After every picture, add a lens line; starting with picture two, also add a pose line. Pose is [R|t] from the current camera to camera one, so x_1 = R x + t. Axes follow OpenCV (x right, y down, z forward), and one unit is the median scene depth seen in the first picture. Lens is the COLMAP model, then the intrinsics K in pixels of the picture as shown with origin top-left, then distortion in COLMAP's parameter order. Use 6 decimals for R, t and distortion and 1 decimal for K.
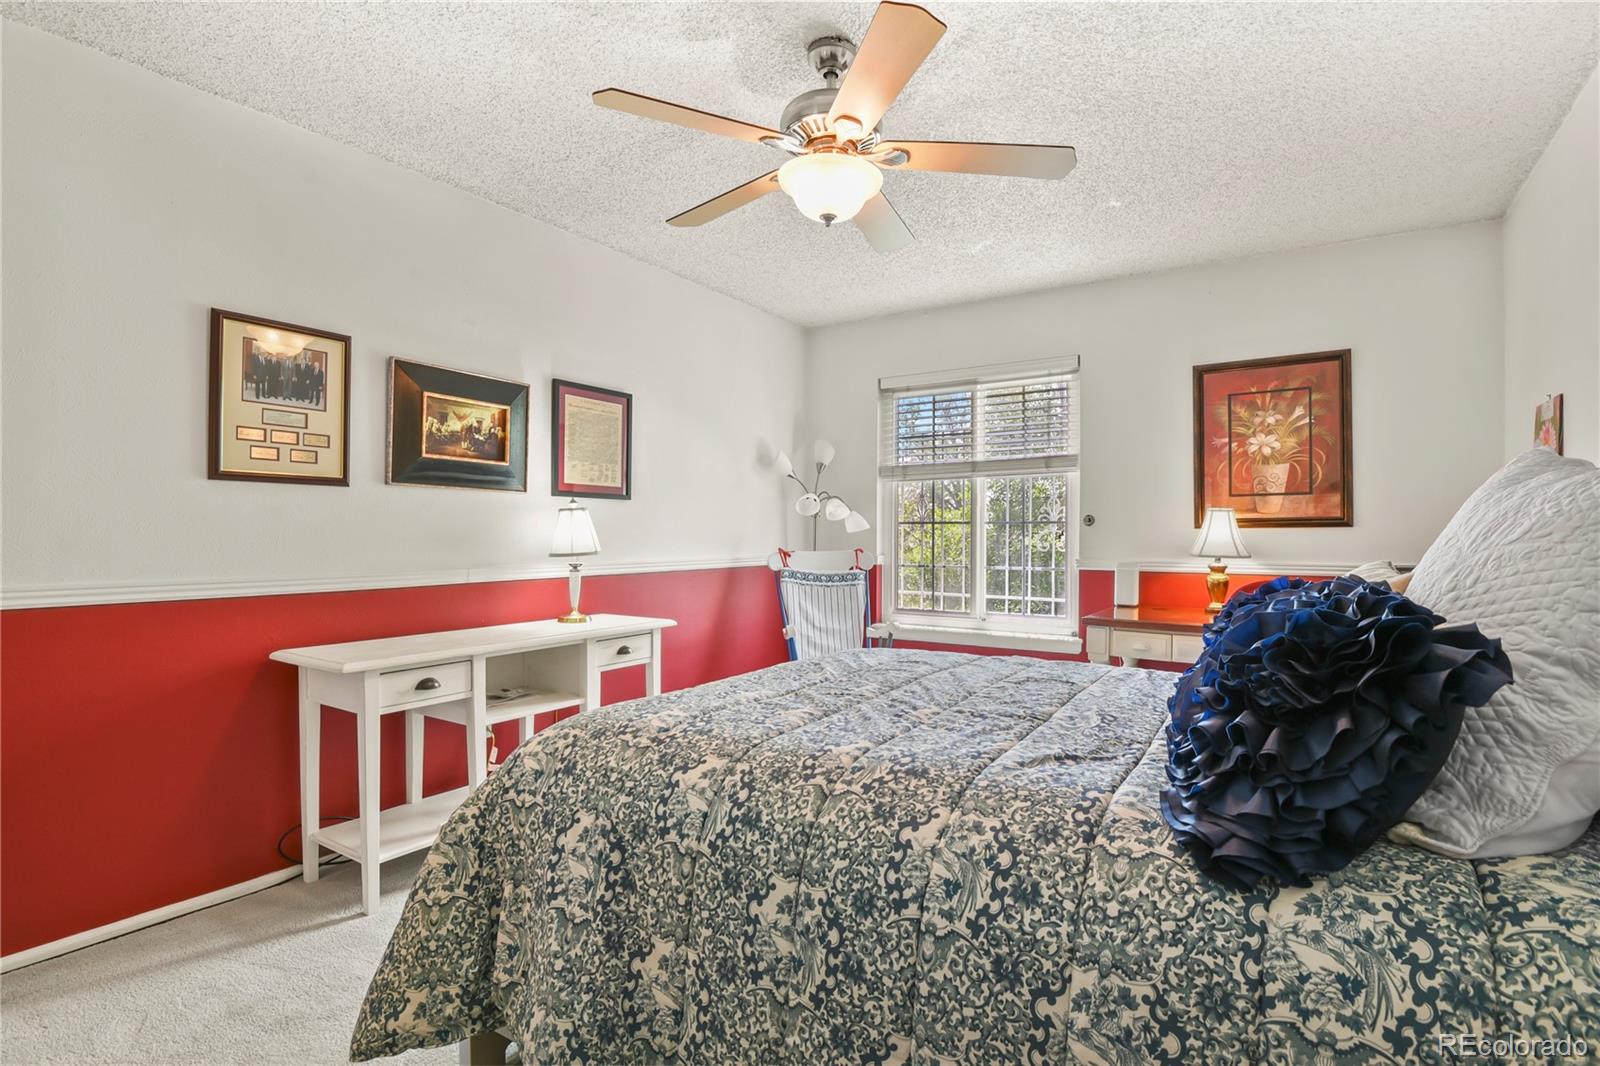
lens RADIAL K [[780.0, 0, 803.3], [0, 780.0, 533.7], [0, 0, 1]] dist [-0.021149, -0.002093]
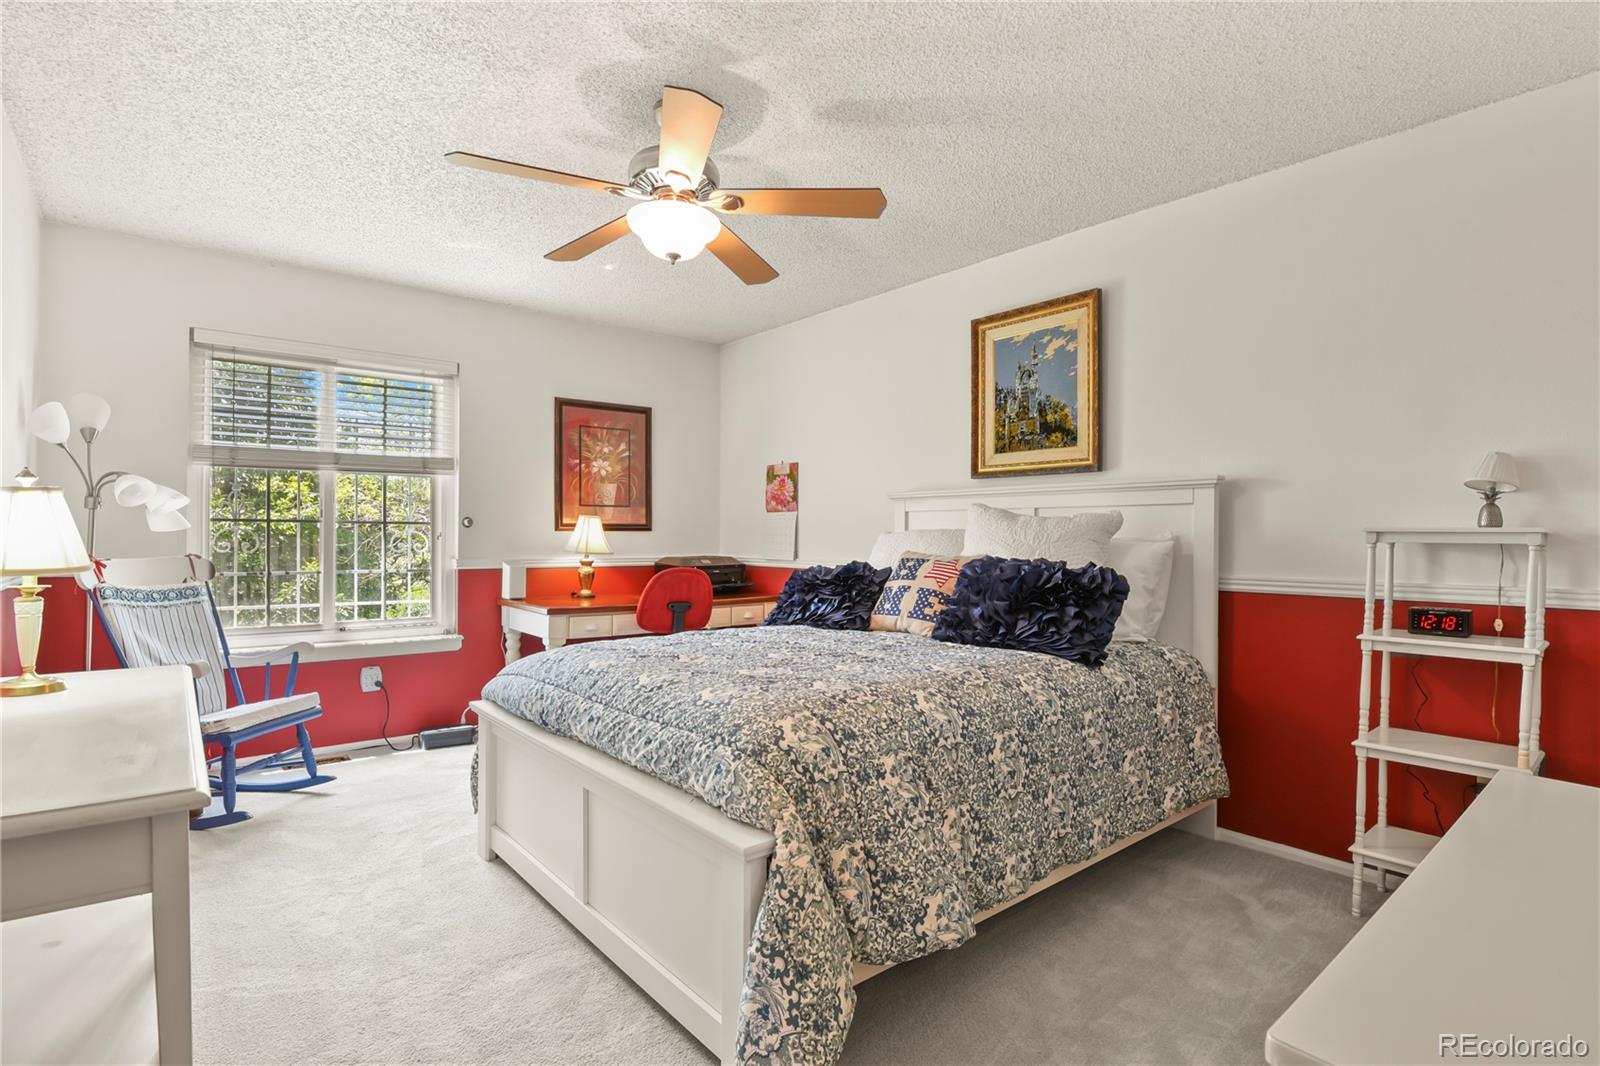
lens RADIAL K [[780.0, 0, 805.0], [0, 780.0, 538.6], [0, 0, 1]] dist [-0.021149, -0.002093]
pose [[0.297867, -0.001217, 0.954607, -0.744747], [-0.005223, 0.999982, 0.002905, -0.000749], [-0.954593, -0.005852, 0.297855, 0.361911]]
